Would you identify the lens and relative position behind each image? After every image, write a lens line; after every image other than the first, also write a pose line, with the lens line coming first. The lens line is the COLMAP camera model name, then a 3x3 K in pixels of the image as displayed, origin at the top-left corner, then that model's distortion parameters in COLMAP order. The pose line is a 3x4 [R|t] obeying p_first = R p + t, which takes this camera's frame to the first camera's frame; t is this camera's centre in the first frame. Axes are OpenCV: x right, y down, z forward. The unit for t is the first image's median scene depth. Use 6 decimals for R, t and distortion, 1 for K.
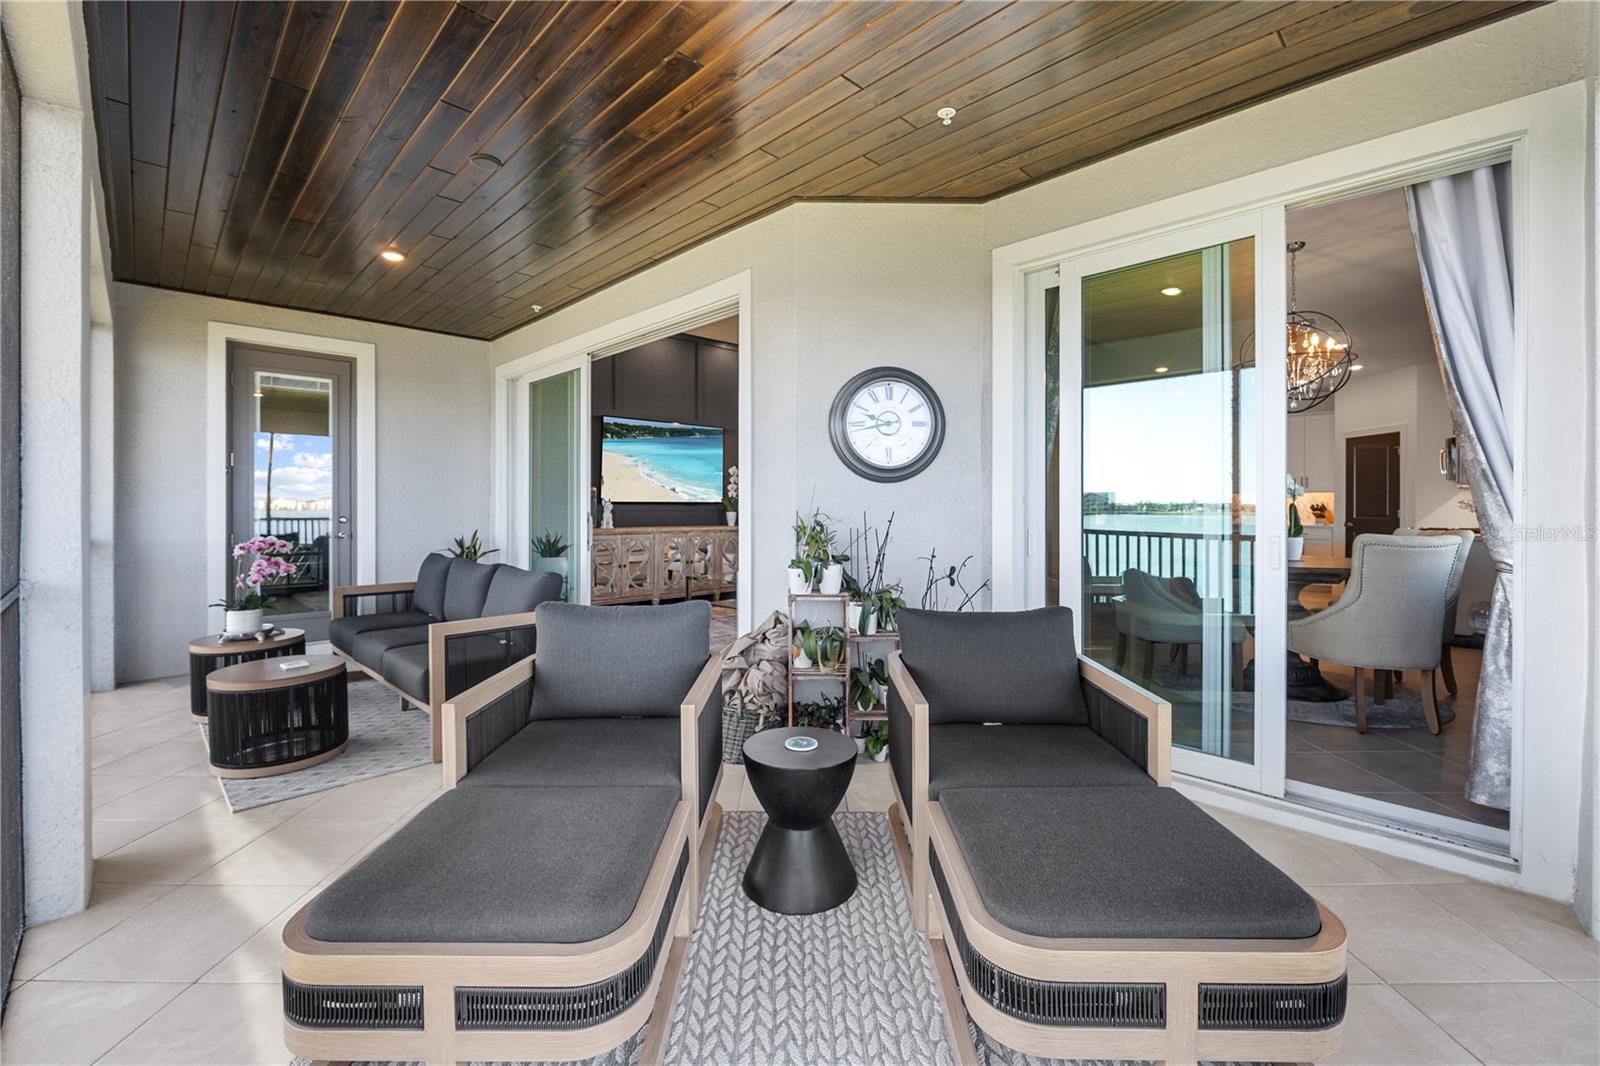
lens RADIAL K [[683.6, 0, 801.5], [0, 683.6, 522.7], [0, 0, 1]] dist [-0.009099, 0.000494]
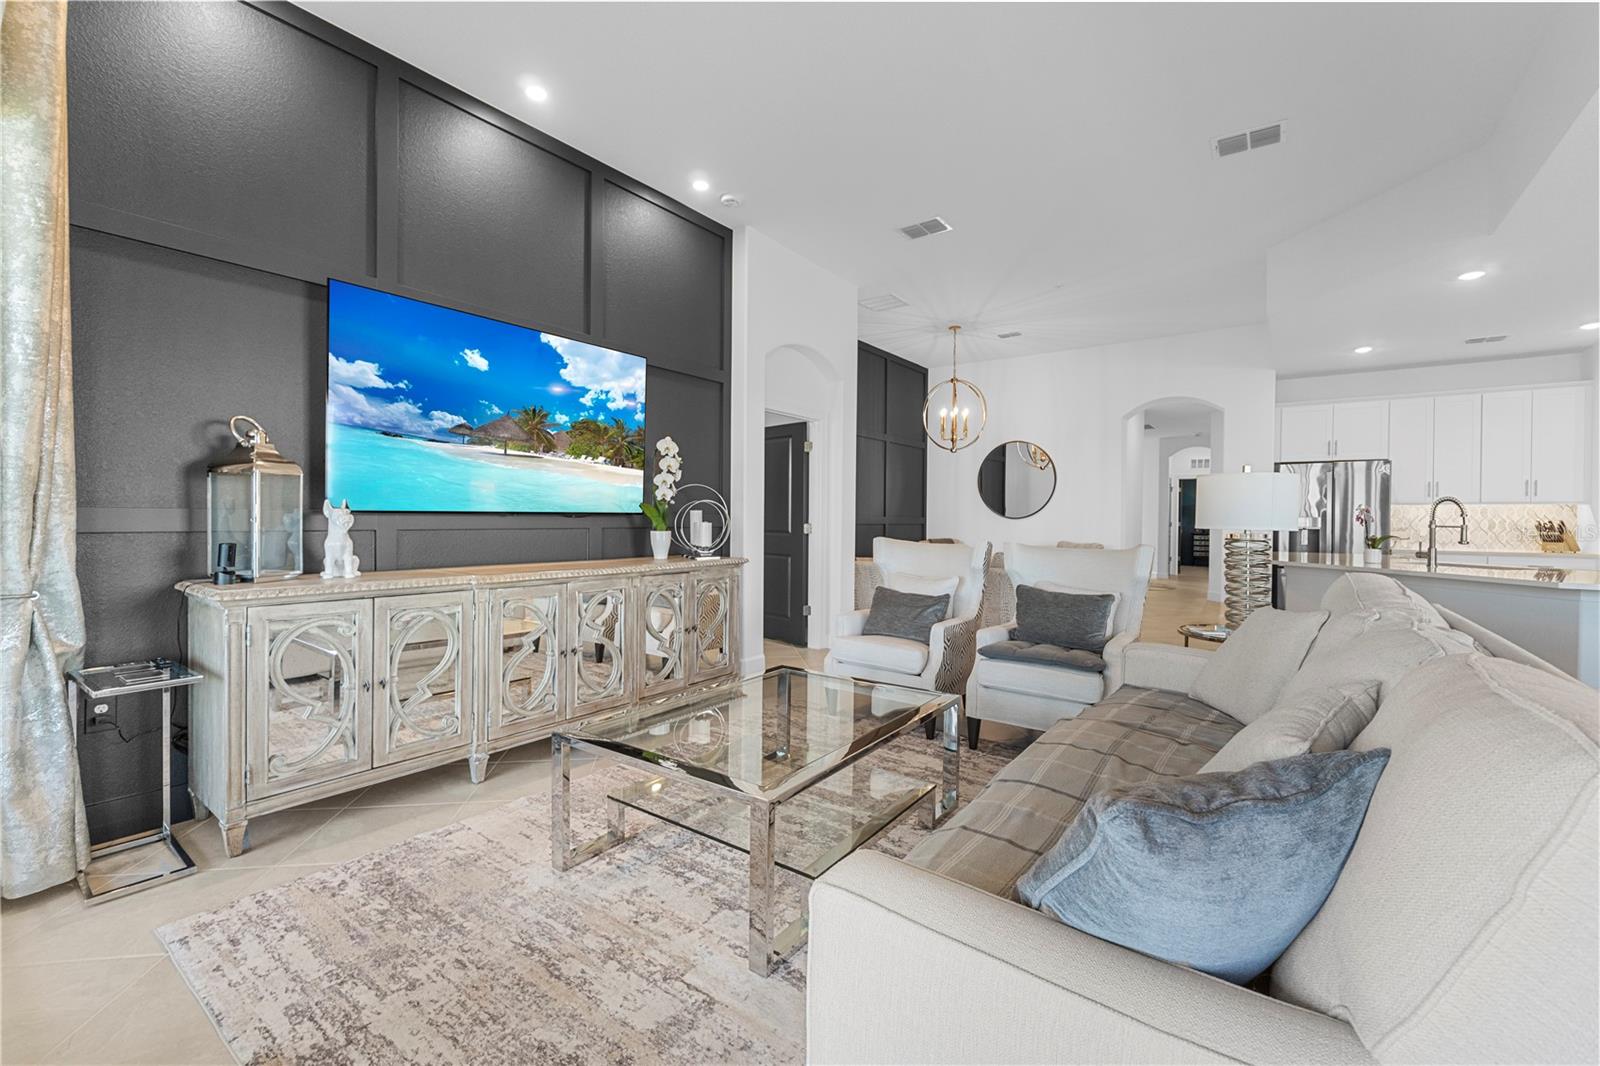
lens RADIAL K [[668.9, 0, 802.4], [0, 668.9, 516.0], [0, 0, 1]] dist [-0.009833, -0.000200]
pose [[0.985391, 0.006957, 0.170168, -0.086762], [-0.002569, 0.999659, -0.025993, -0.015053], [-0.170291, 0.025176, 0.985072, 0.531681]]
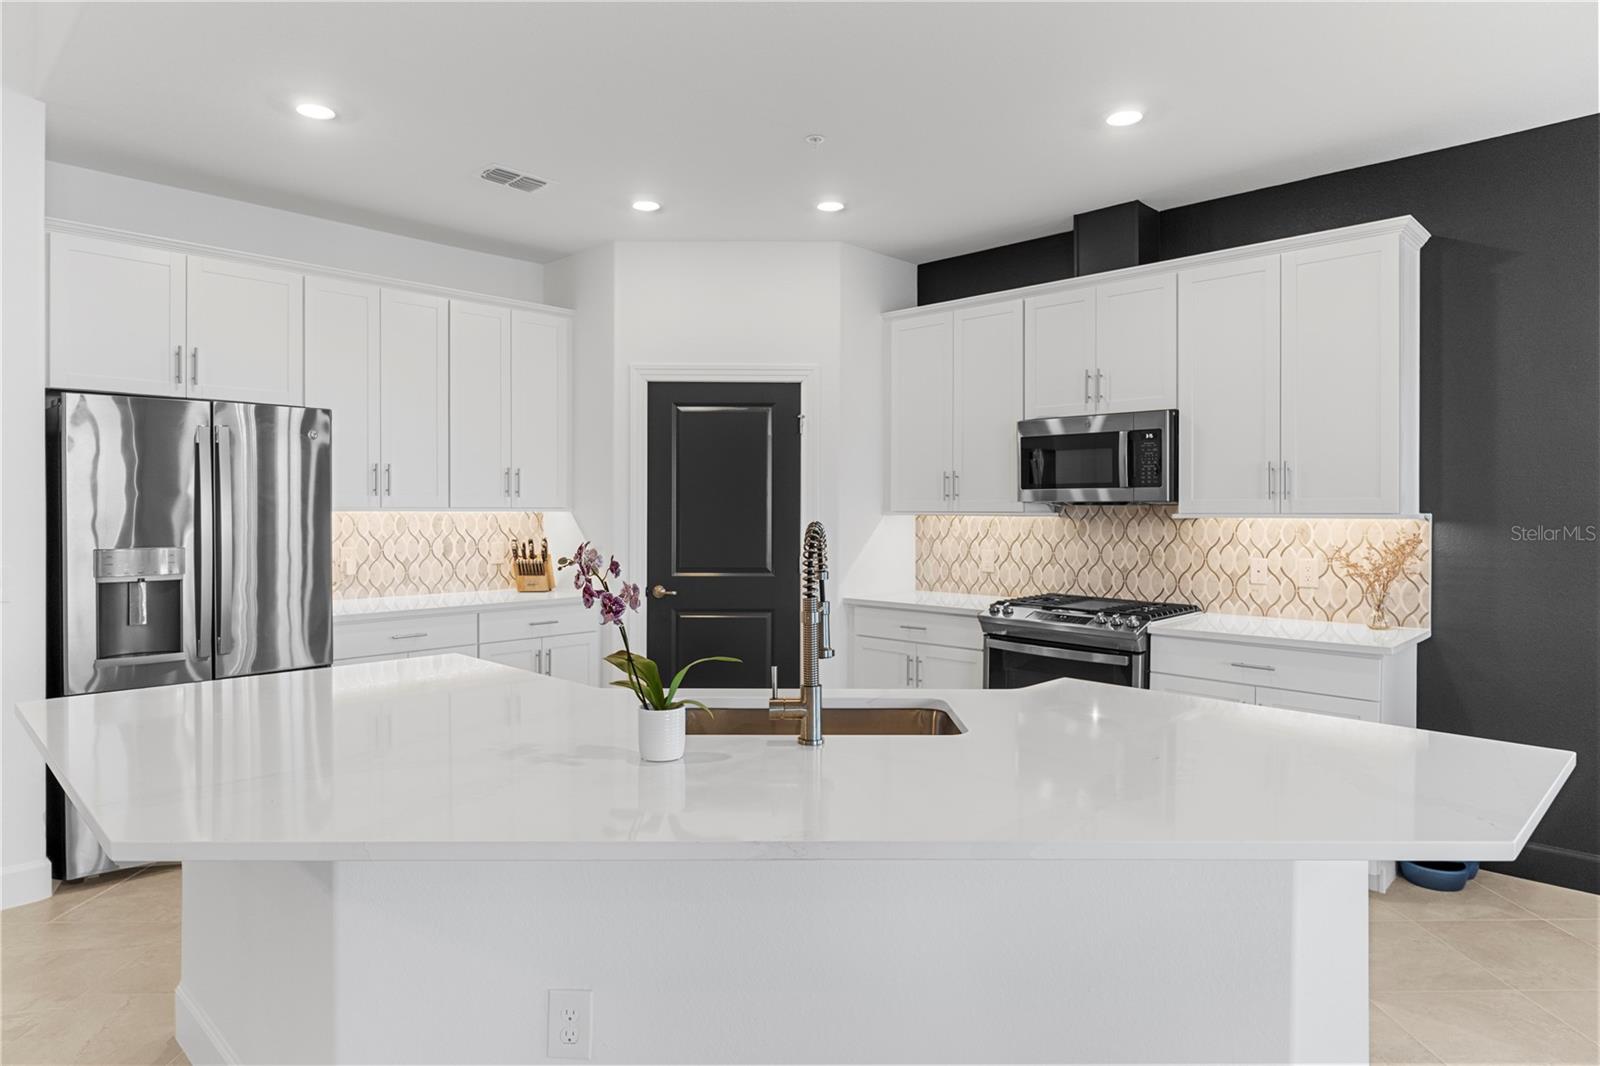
lens RADIAL K [[952.4, 0, 800.0], [0, 952.4, 533.0], [0, 0, 1]] dist [-0.001656, -0.000758]
pose [[-0.020074, -0.028081, 0.999404, 0.228599], [0.020729, 0.999379, 0.028496, -0.047990], [-0.999584, 0.021289, -0.019479, 0.940170]]
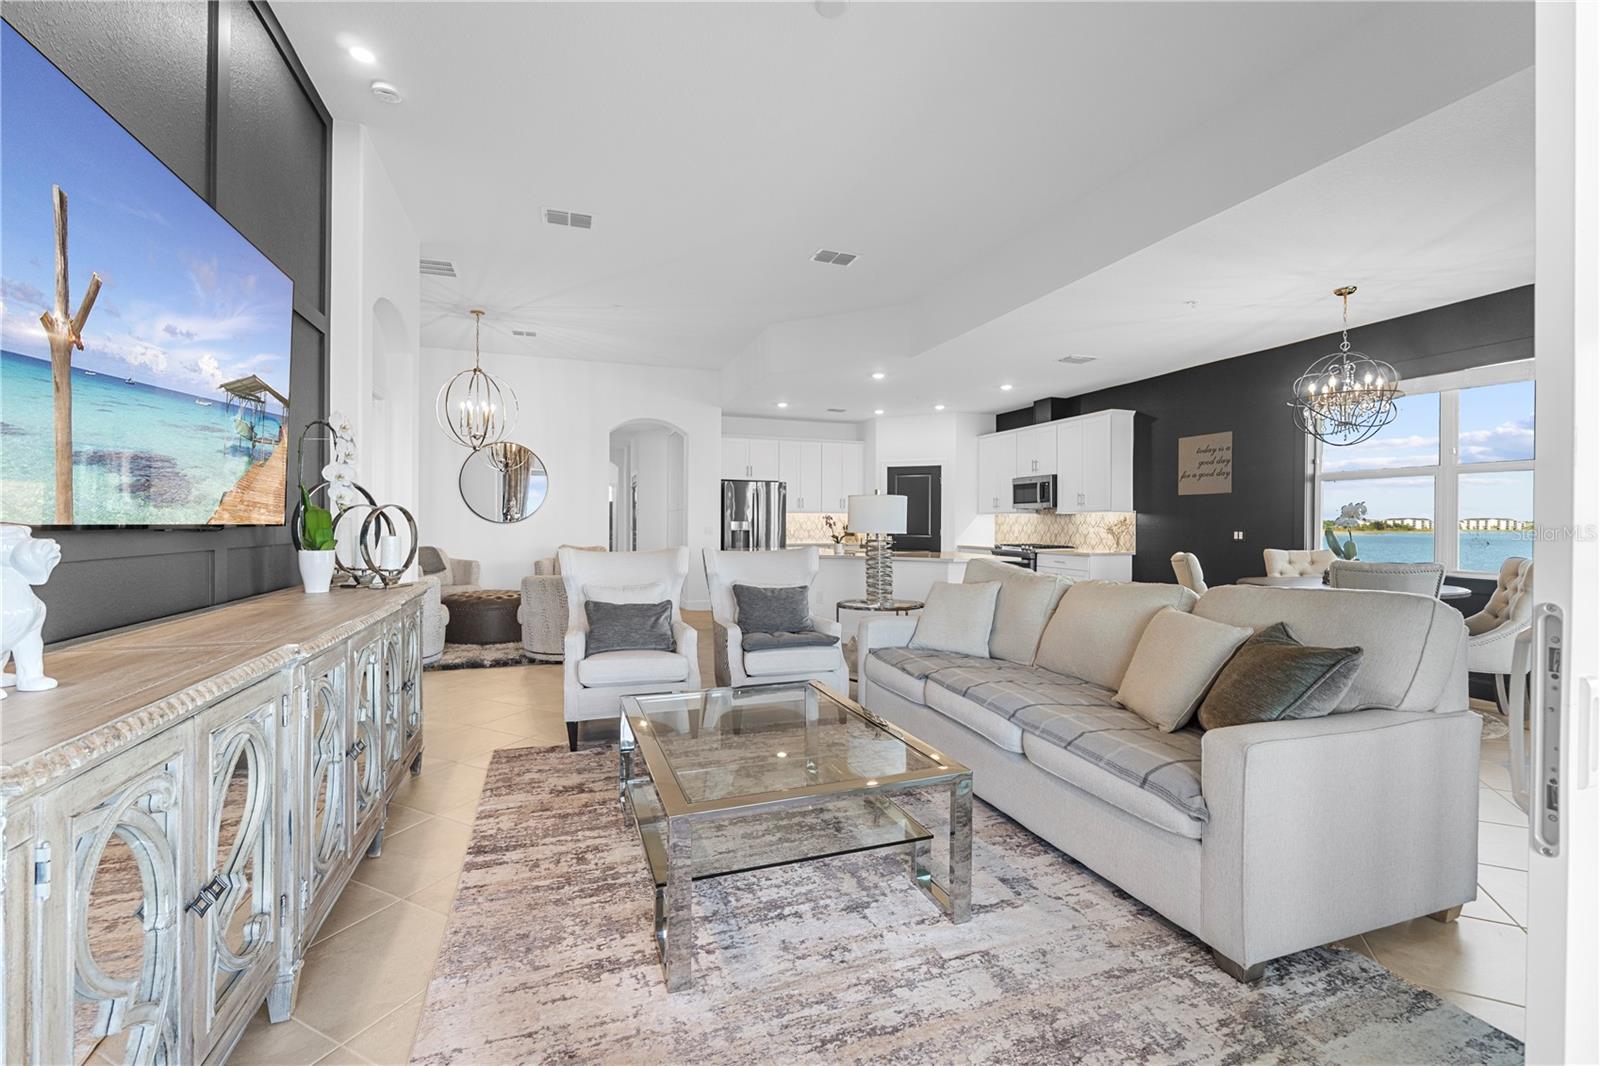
lens RADIAL K [[668.9, 0, 802.4], [0, 668.9, 516.0], [0, 0, 1]] dist [-0.009833, -0.000200]
pose [[0.408066, 0.009903, 0.912899, -0.300223], [0.016812, 0.999690, -0.018359, -0.022990], [-0.912798, 0.022839, 0.407773, 0.683885]]
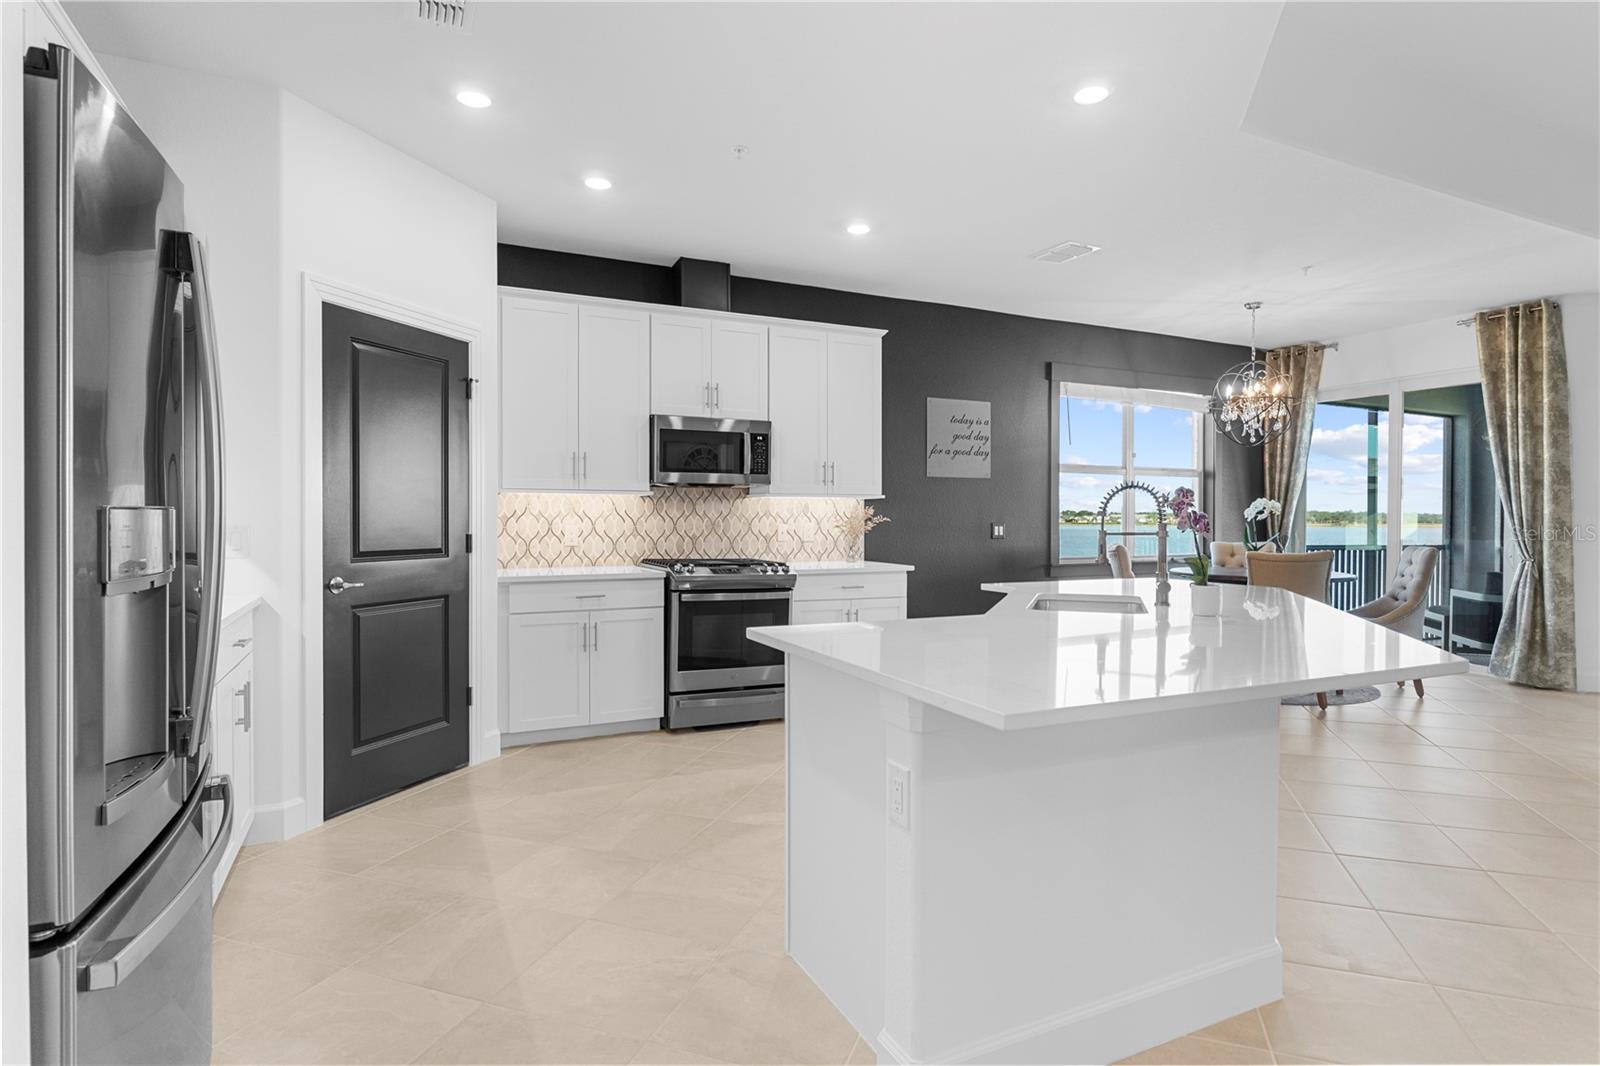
lens RADIAL K [[836.9, 0, 802.0], [0, 836.9, 527.8], [0, 0, 1]] dist [-0.005291, -0.000651]
pose [[-0.949214, -0.008497, 0.314518, 0.490892], [0.002234, 0.999428, 0.033741, -0.035688], [-0.314625, 0.032730, -0.948652, 1.312896]]
